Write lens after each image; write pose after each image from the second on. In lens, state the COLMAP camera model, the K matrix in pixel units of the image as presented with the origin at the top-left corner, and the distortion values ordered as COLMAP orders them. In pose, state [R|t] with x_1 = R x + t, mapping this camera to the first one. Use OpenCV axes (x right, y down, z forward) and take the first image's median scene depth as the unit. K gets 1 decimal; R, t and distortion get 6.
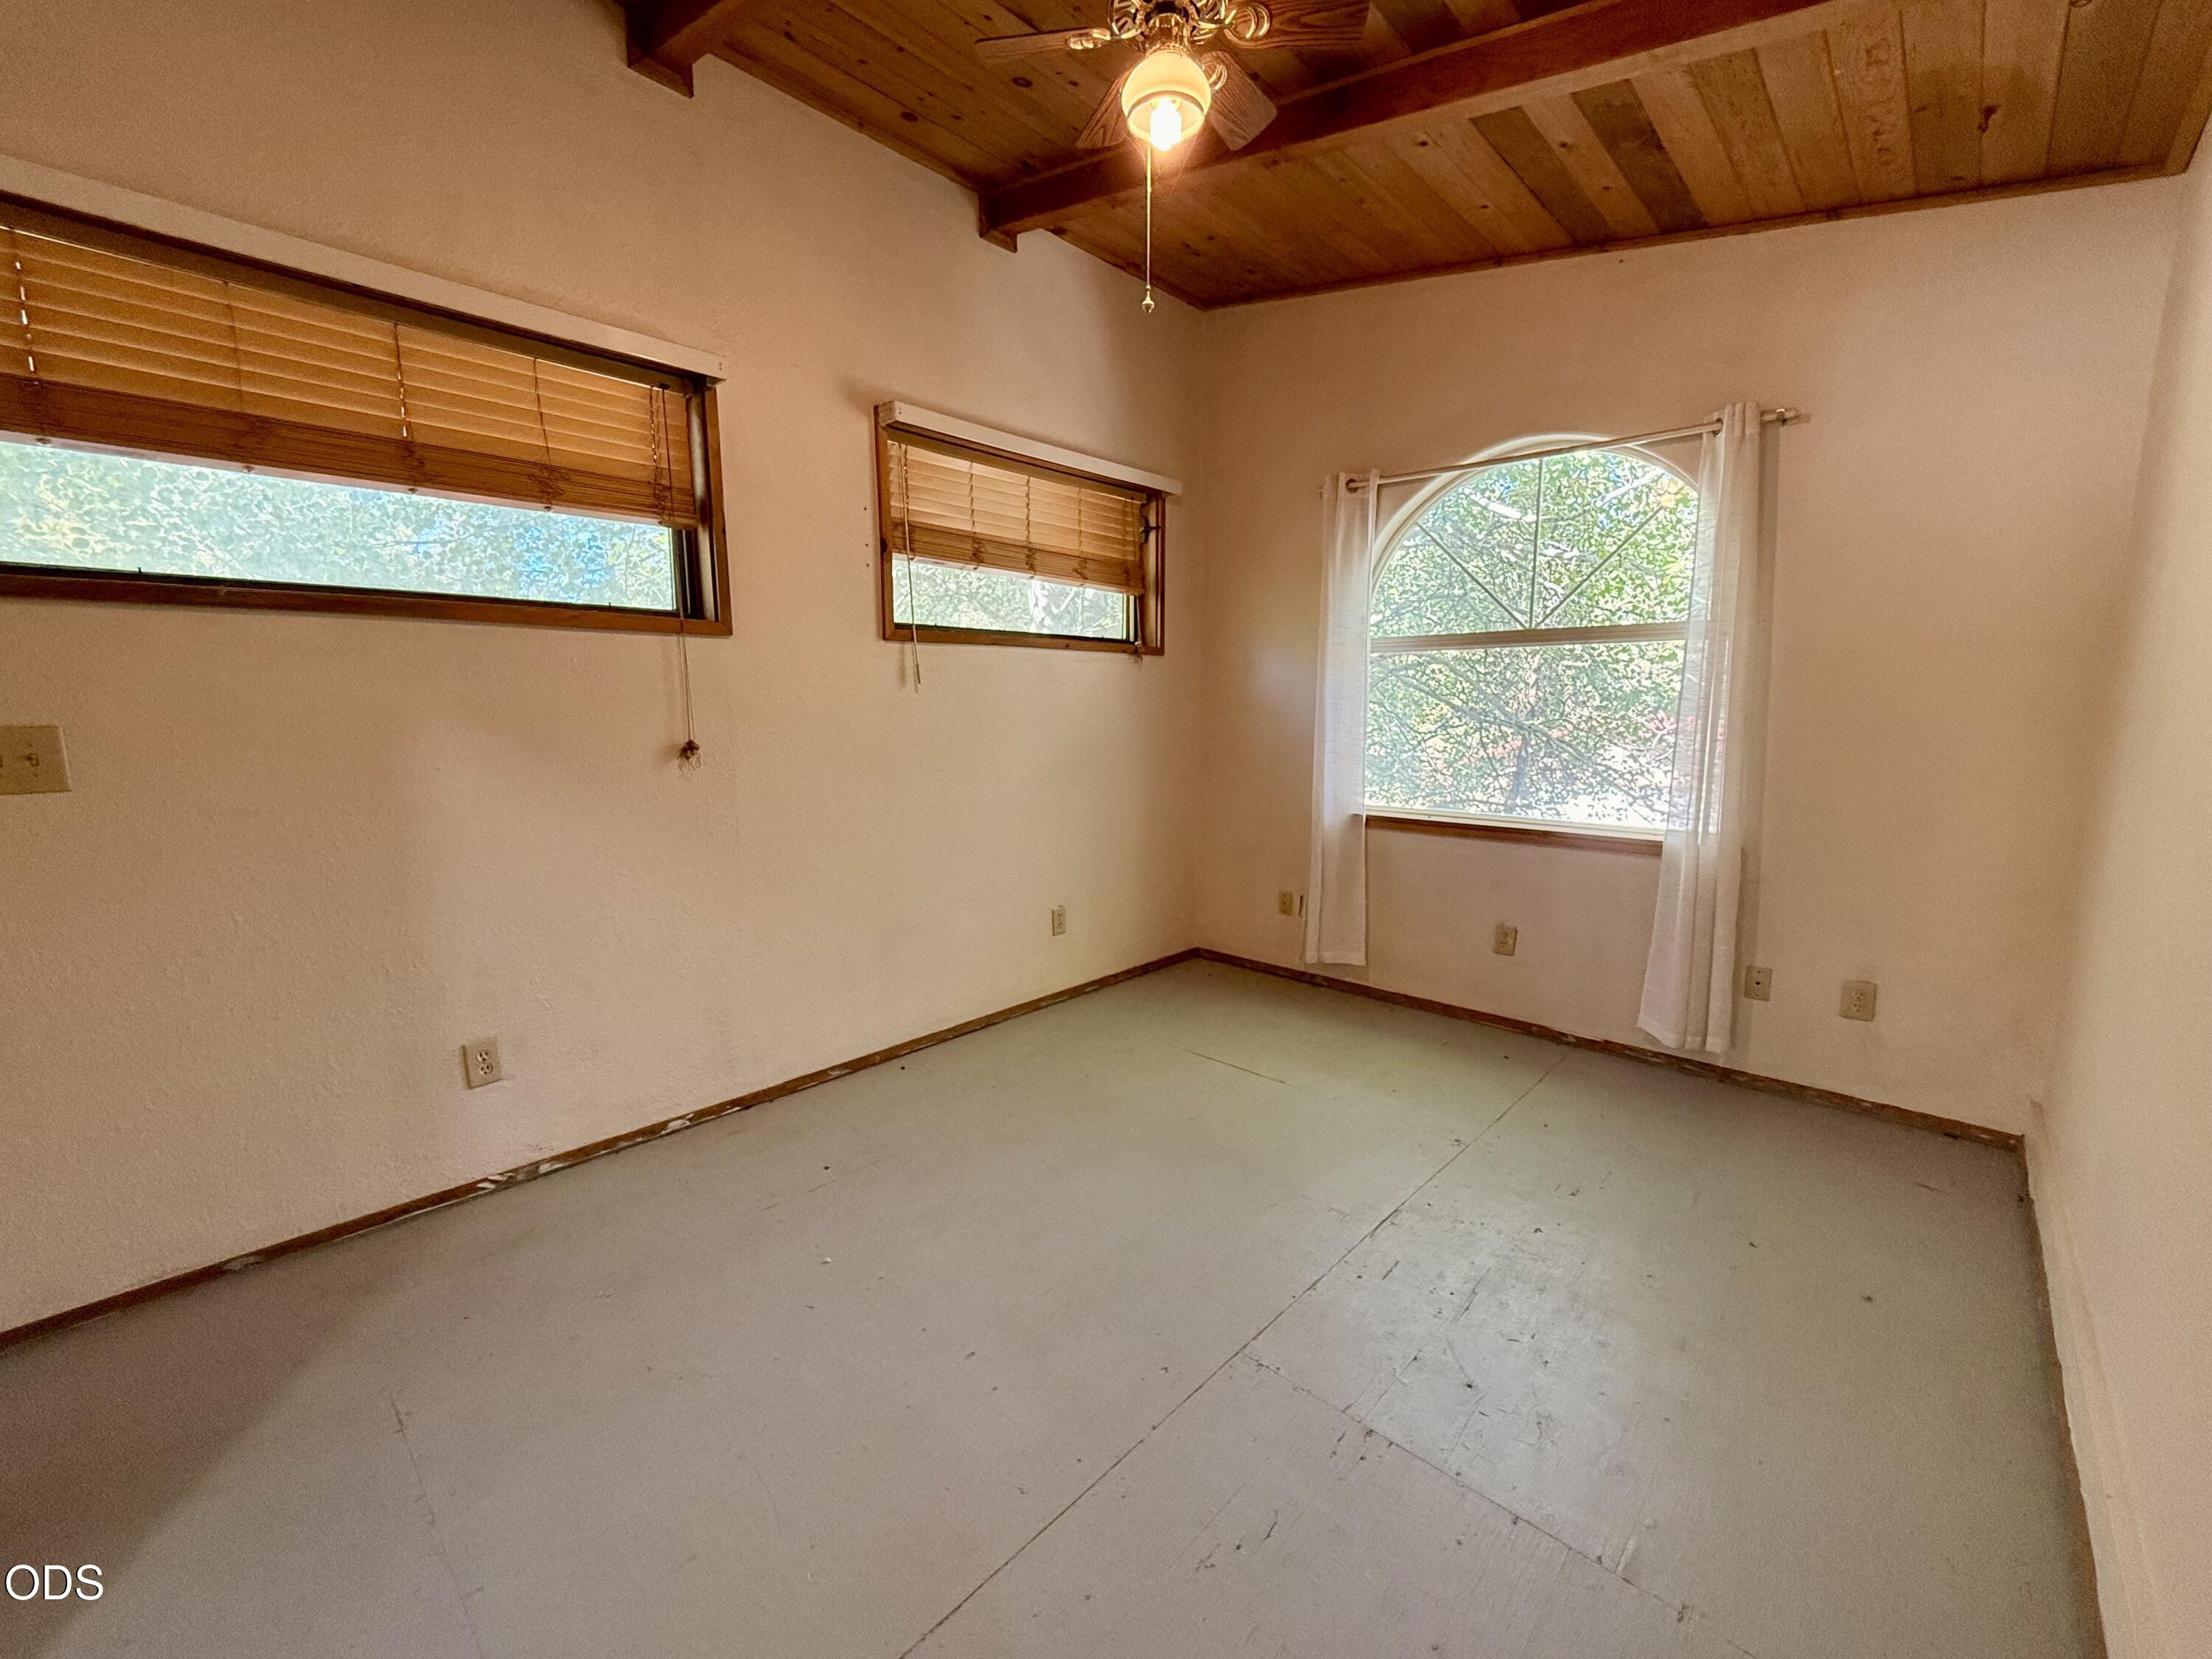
lens RADIAL K [[887.6, 0, 1092.4], [0, 887.6, 828.1], [0, 0, 1]] dist [-0.003745, 0.000349]
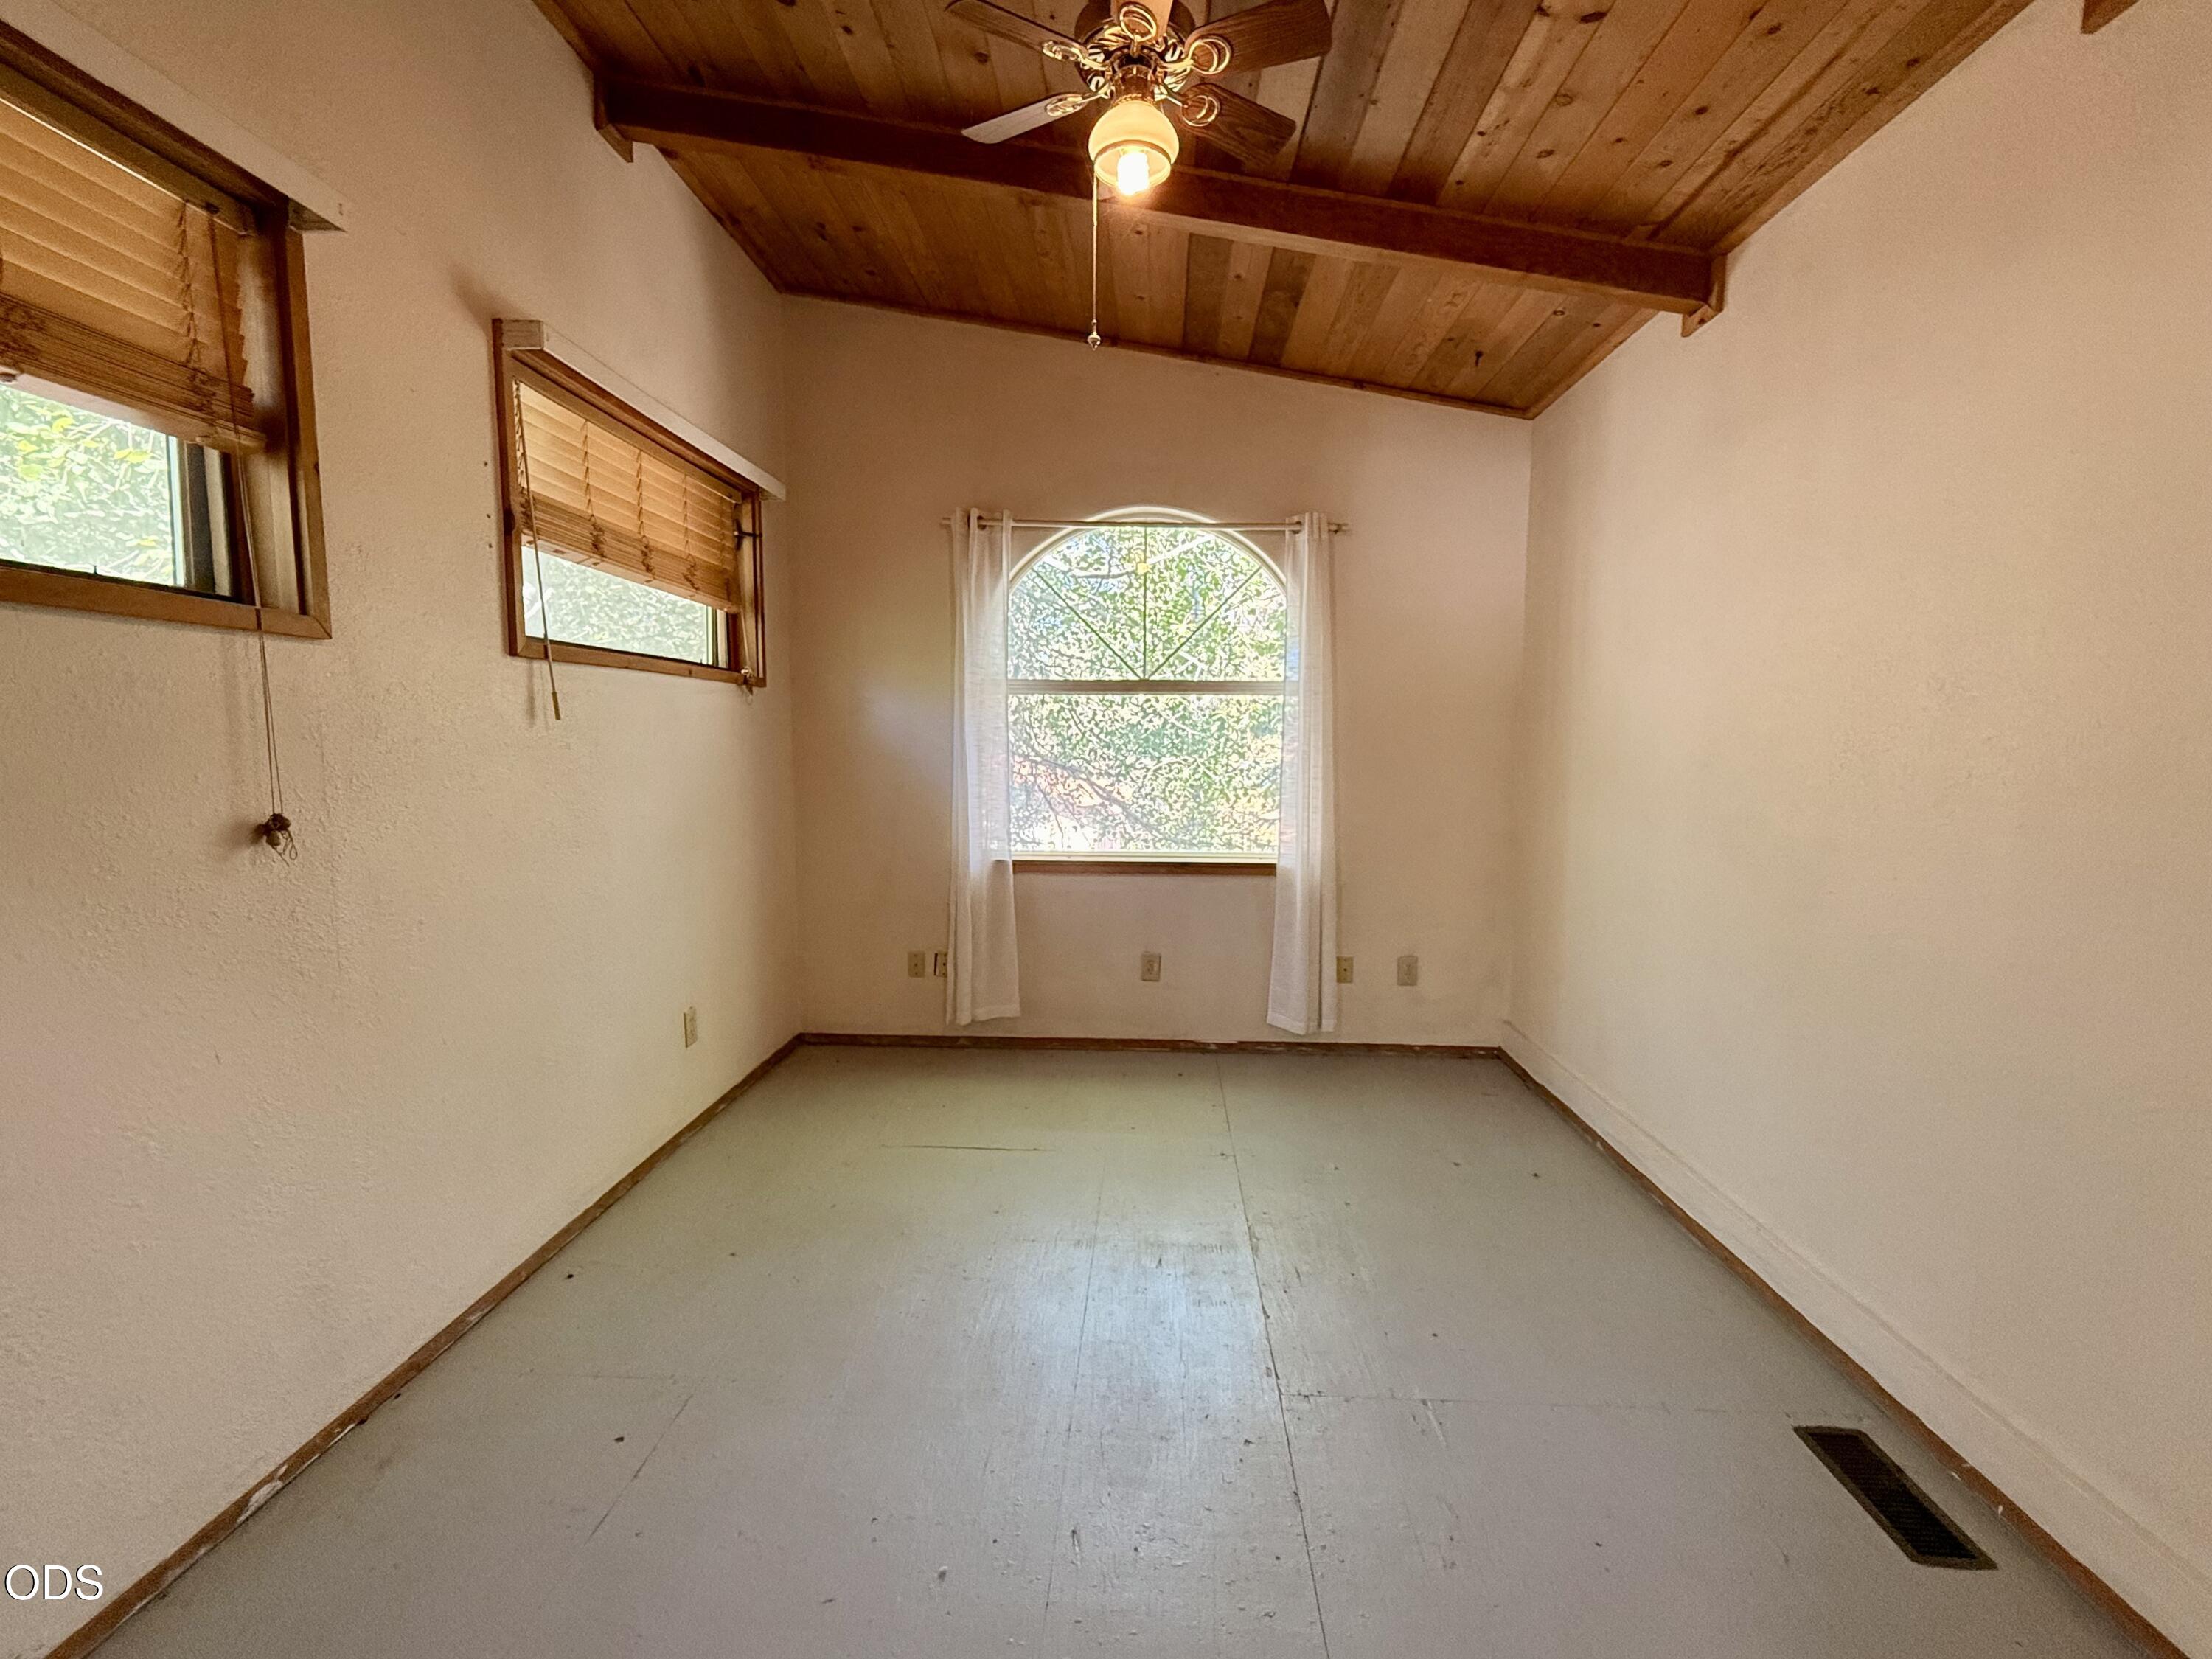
lens RADIAL K [[996.5, 0, 1098.1], [0, 996.5, 827.4], [0, 0, 1]] dist [-0.003016, -0.000700]
pose [[0.757762, -0.051495, 0.650496, -0.389551], [0.083019, 0.996388, -0.017833, -0.027935], [-0.647228, 0.067516, 0.759301, 0.129027]]
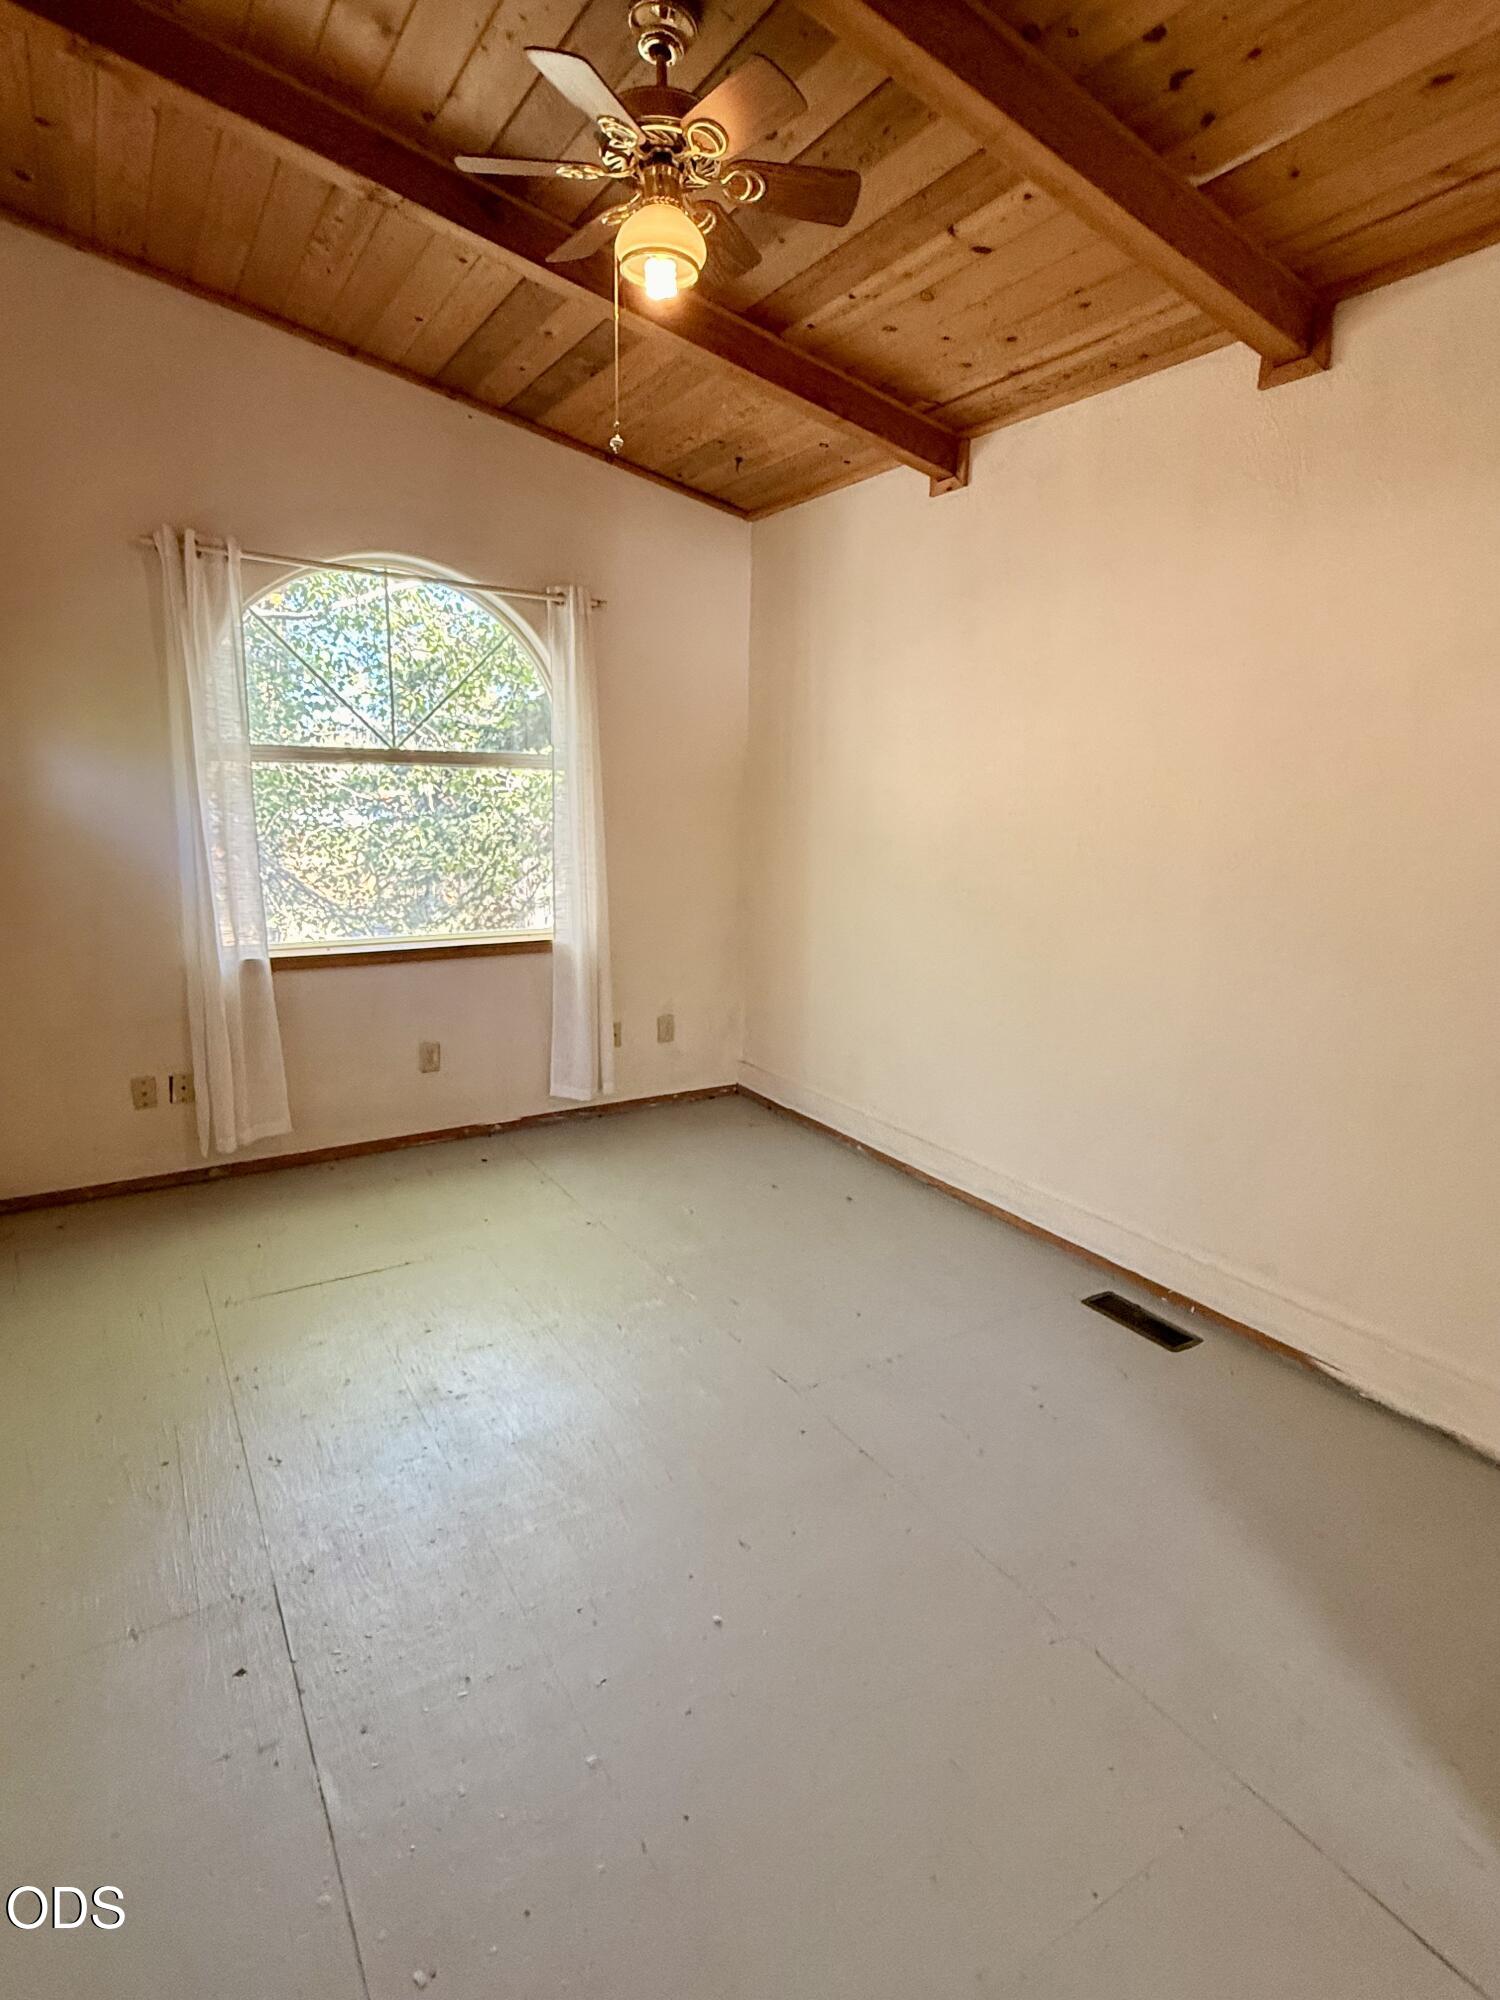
lens RADIAL K [[1039.0, 0, 747.2], [0, 1039.0, 998.5], [0, 0, 1]] dist [-0.004787, 0.000308]
pose [[0.241804, -0.187936, 0.951951, -0.626397], [0.112749, 0.979860, 0.164807, -0.105511], [-0.963752, 0.067481, 0.258124, 0.367568]]
